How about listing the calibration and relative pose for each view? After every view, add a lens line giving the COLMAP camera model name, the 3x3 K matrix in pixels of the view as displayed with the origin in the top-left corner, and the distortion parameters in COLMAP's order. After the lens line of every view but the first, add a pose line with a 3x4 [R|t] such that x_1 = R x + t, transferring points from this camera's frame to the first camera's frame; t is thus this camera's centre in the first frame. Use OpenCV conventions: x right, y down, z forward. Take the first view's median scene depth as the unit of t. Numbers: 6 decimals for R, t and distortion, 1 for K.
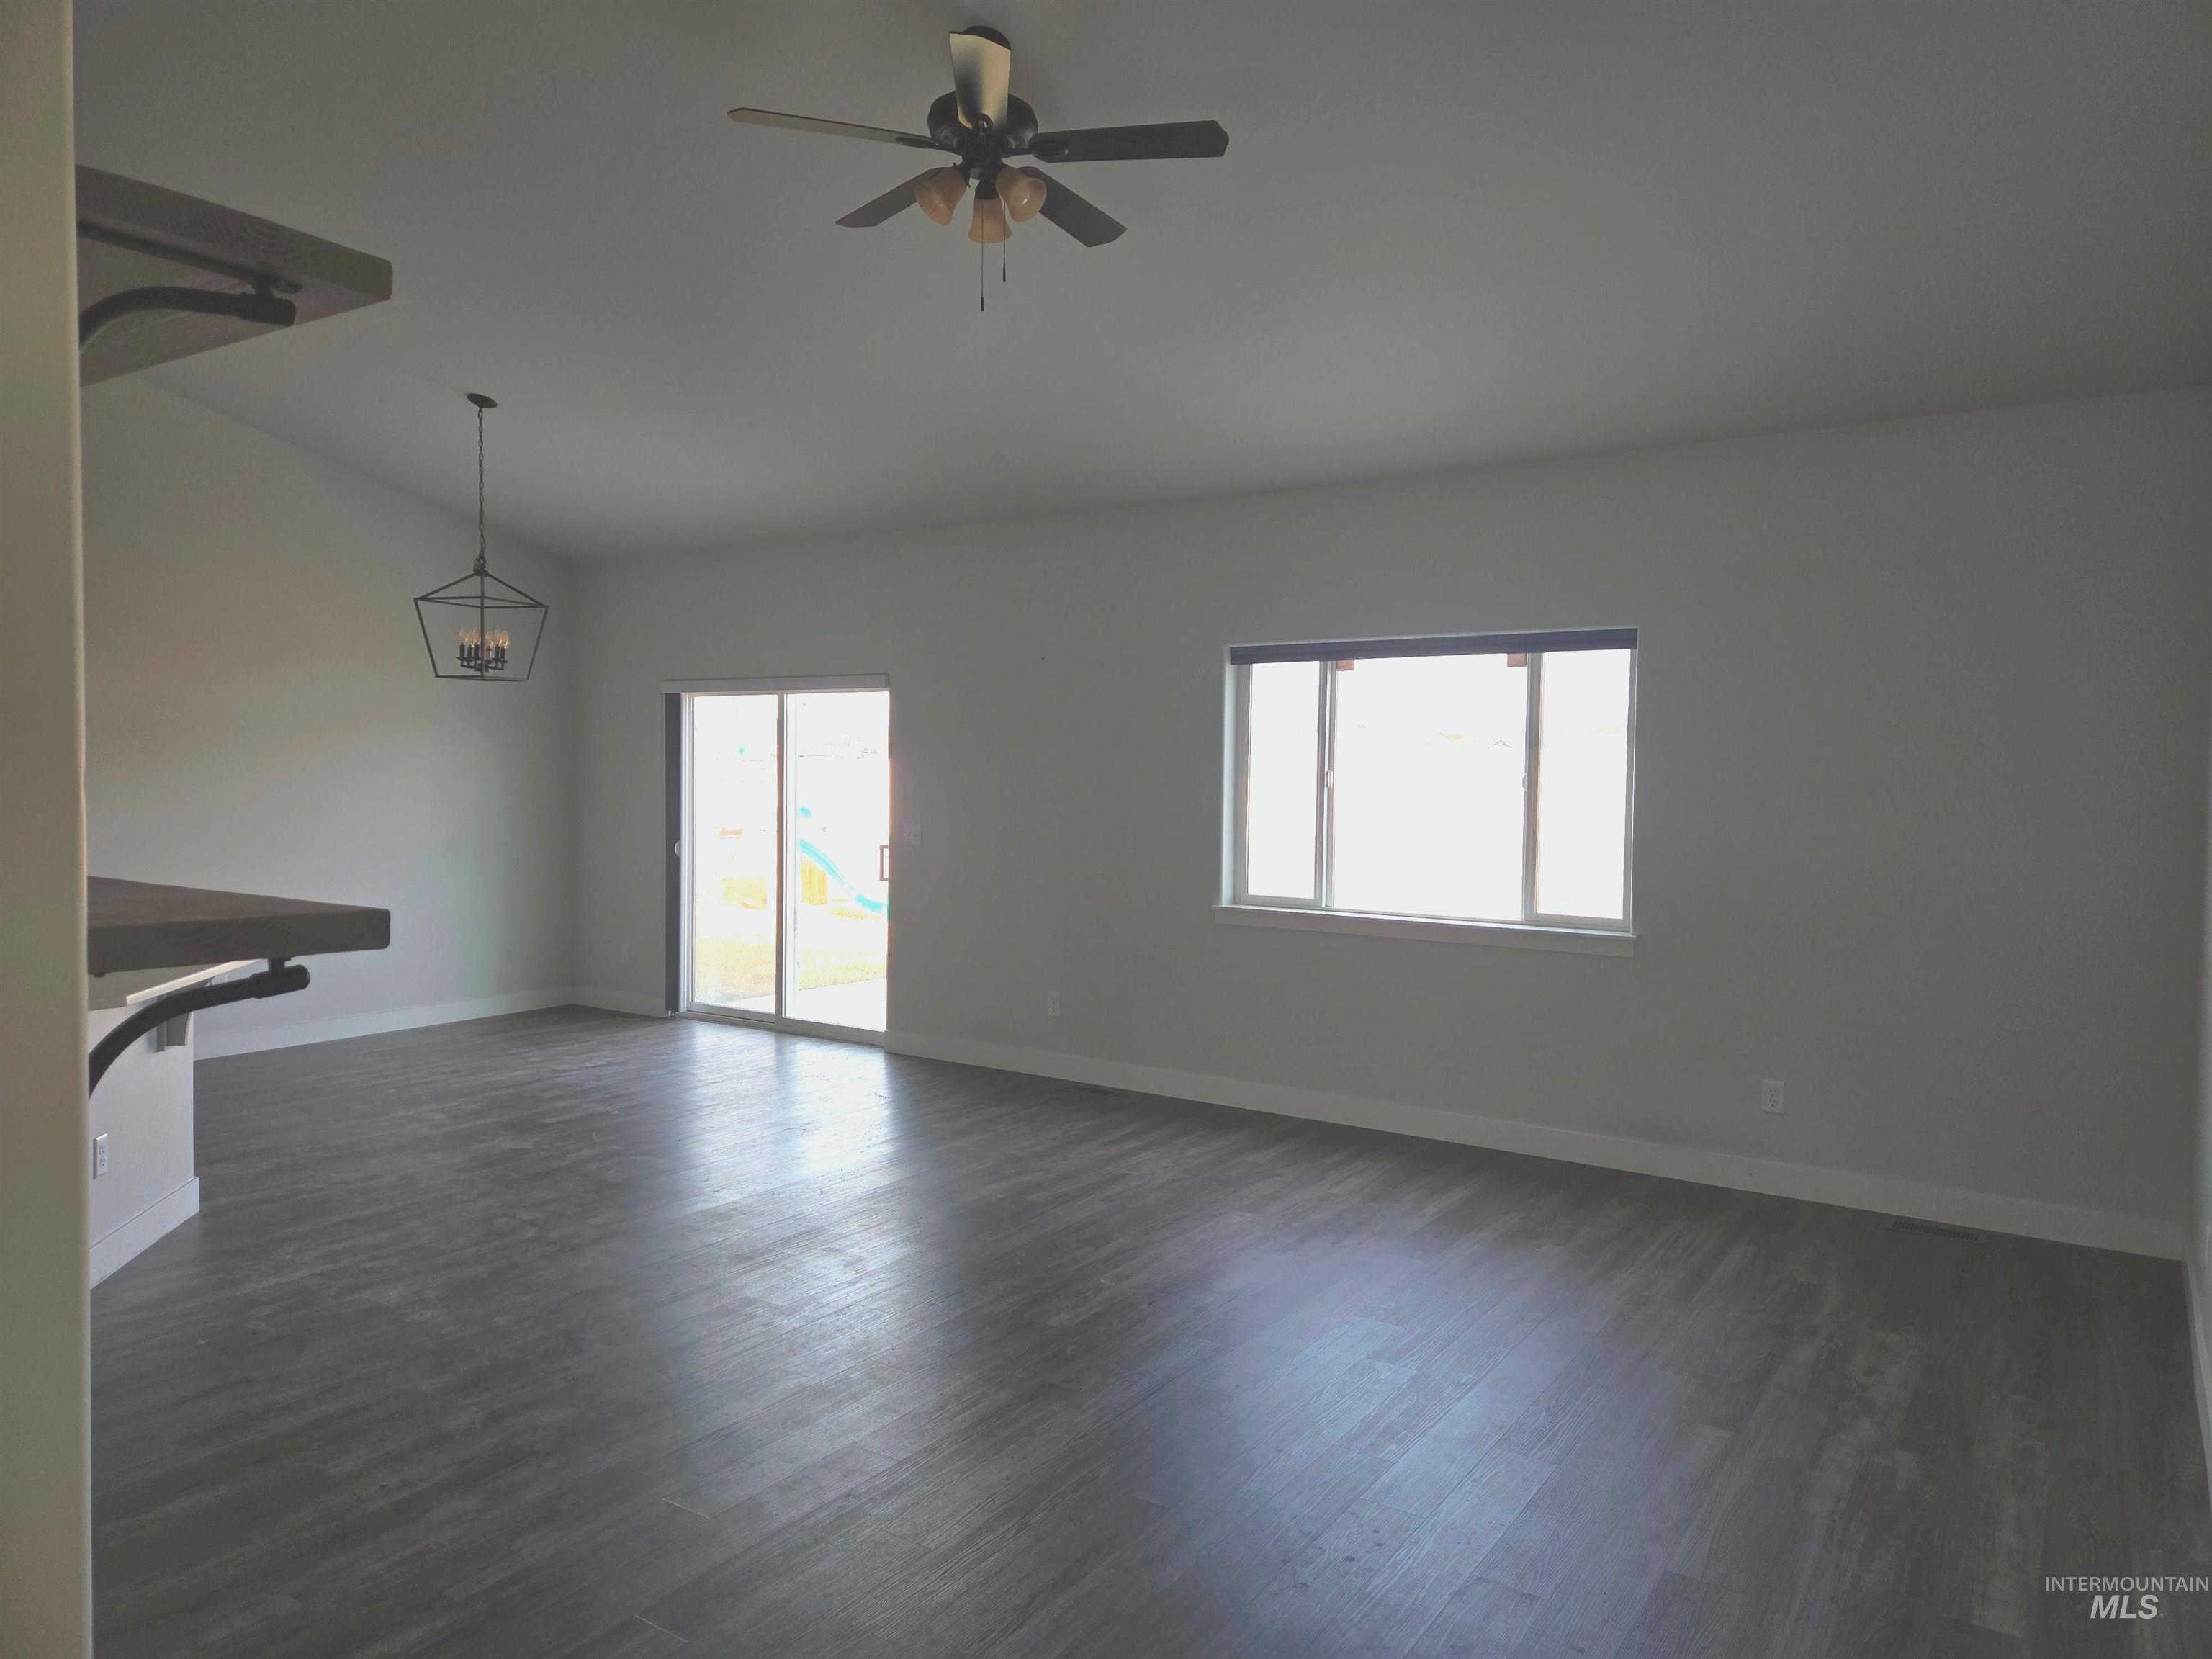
lens RADIAL K [[1466.6, 0, 1102.3], [0, 1466.6, 836.0], [0, 0, 1]] dist [0.085236, -0.075221]
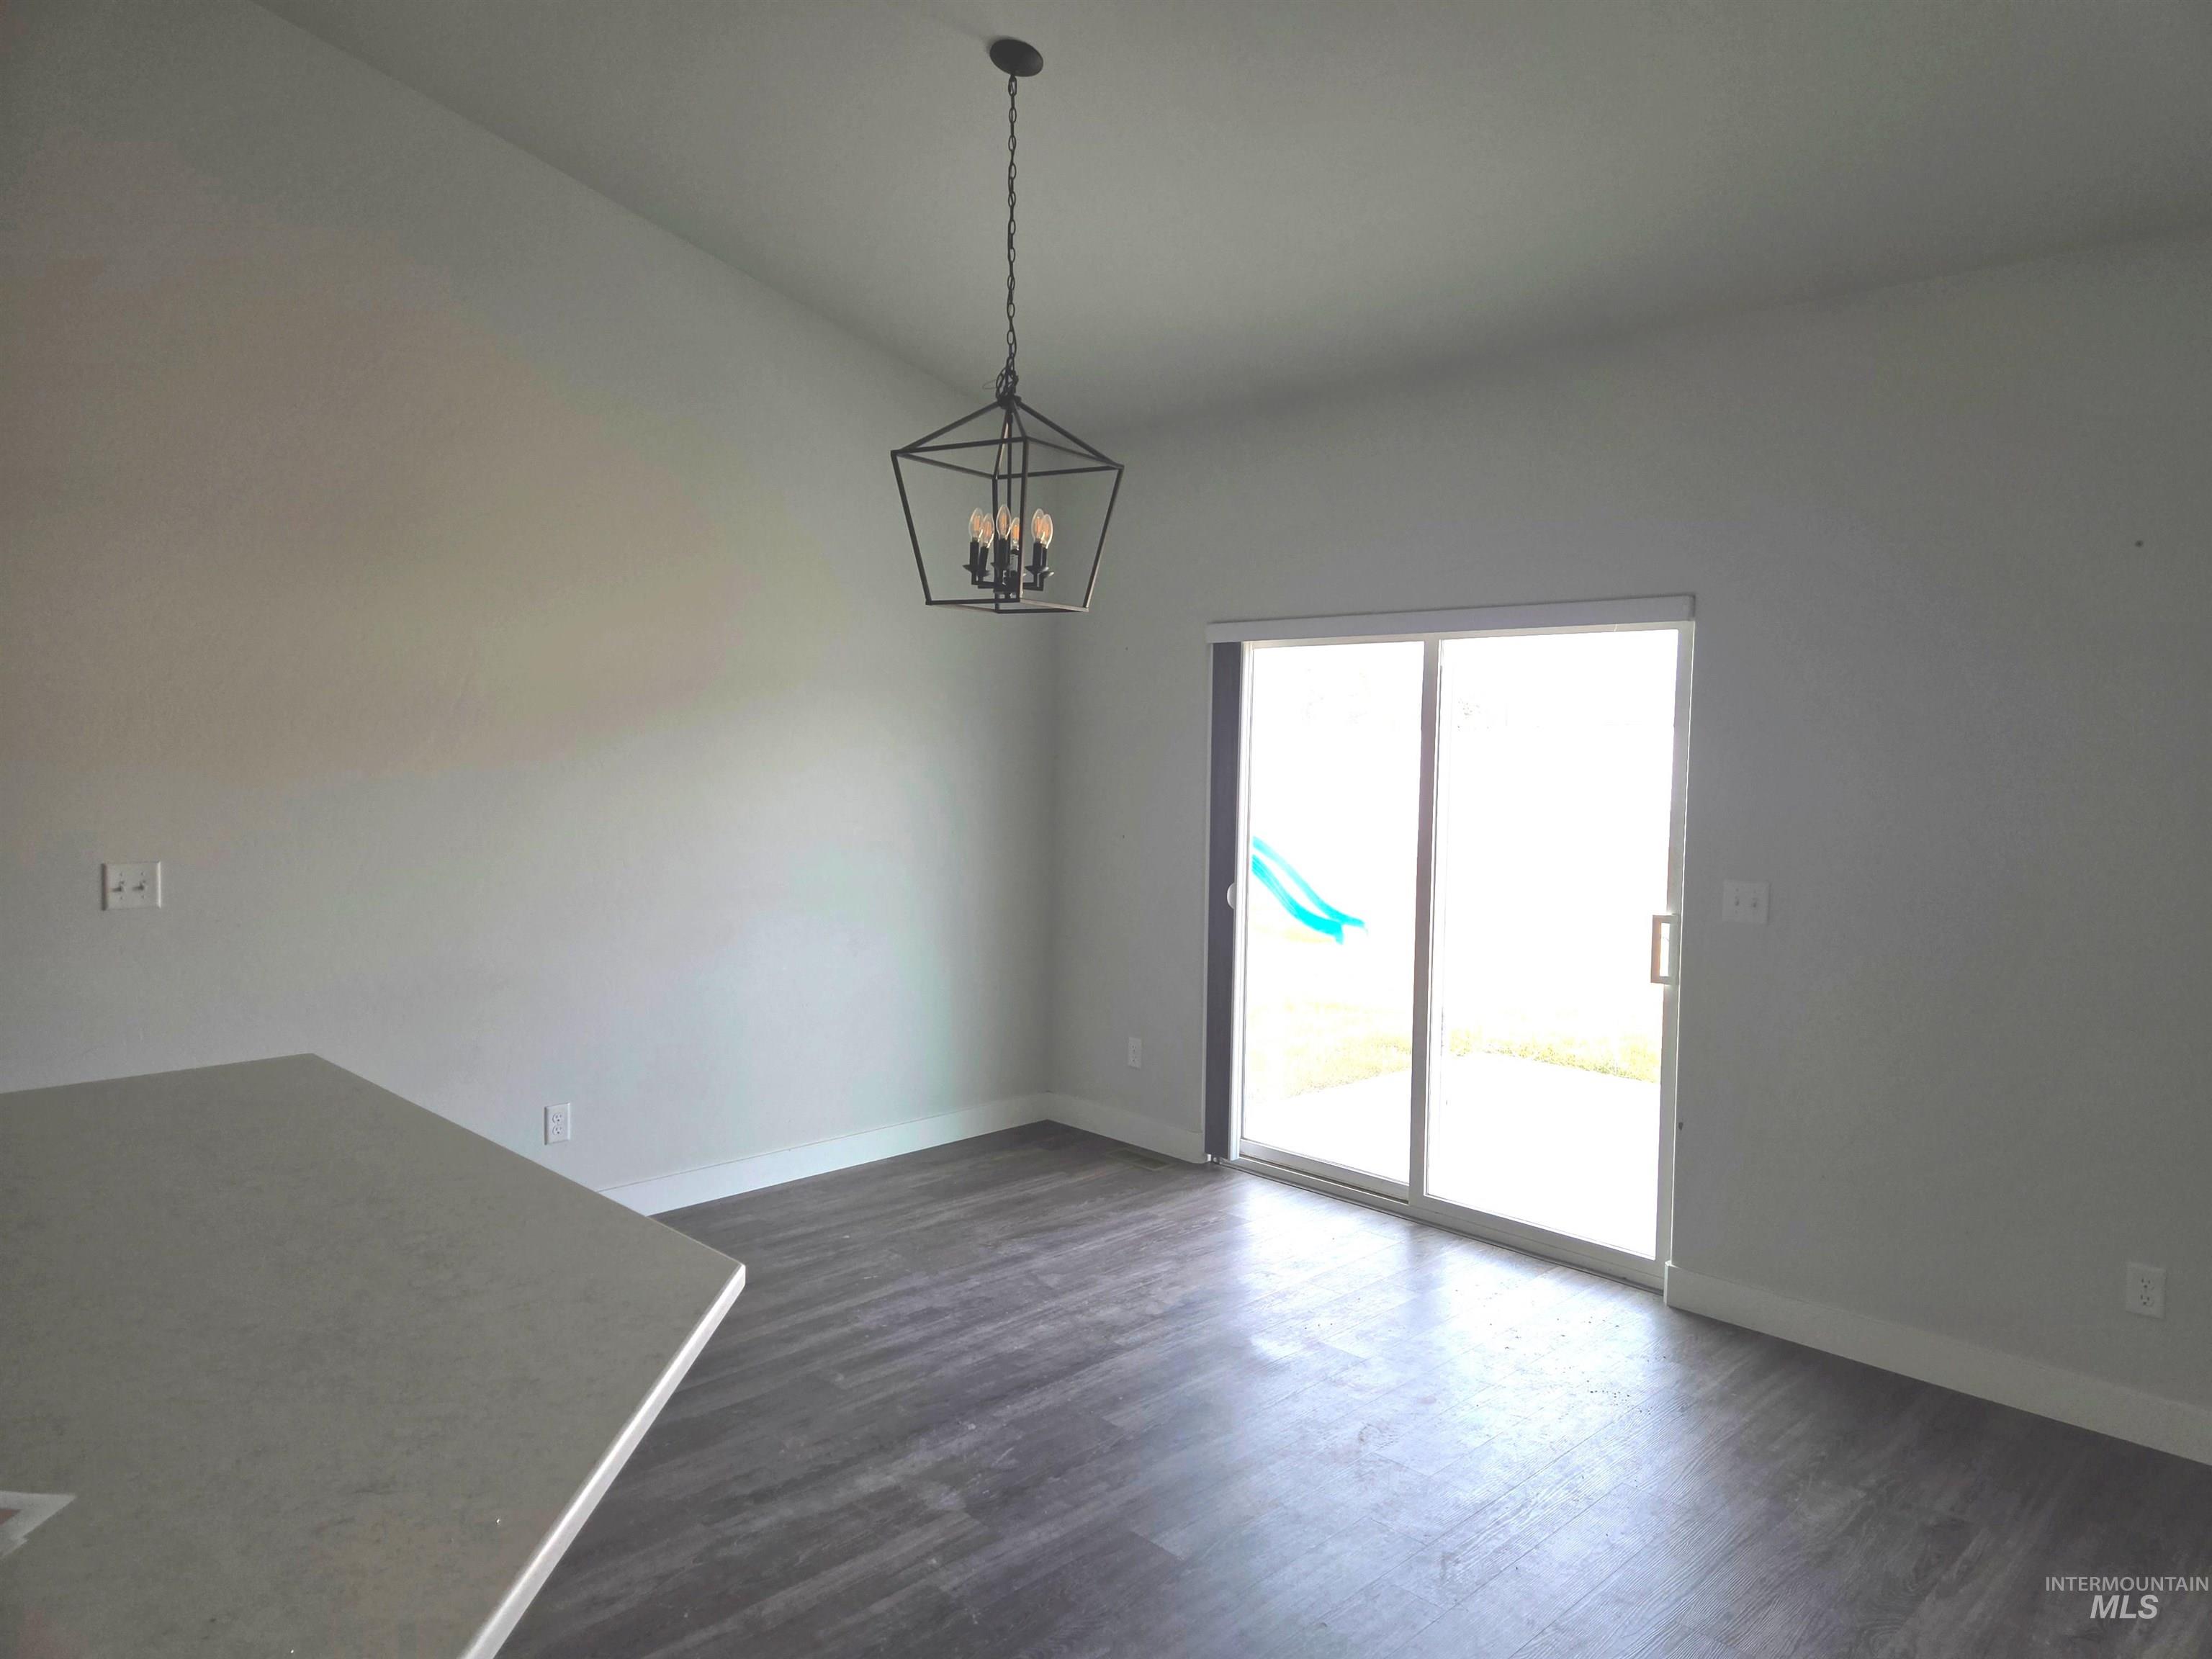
lens RADIAL K [[1466.6, 0, 1102.3], [0, 1466.6, 836.0], [0, 0, 1]] dist [0.085236, -0.075221]
pose [[0.979922, 0.018446, -0.198528, -0.241026], [-0.014413, 0.999660, 0.021738, -0.031759], [0.198861, -0.018441, 0.979854, 0.428527]]
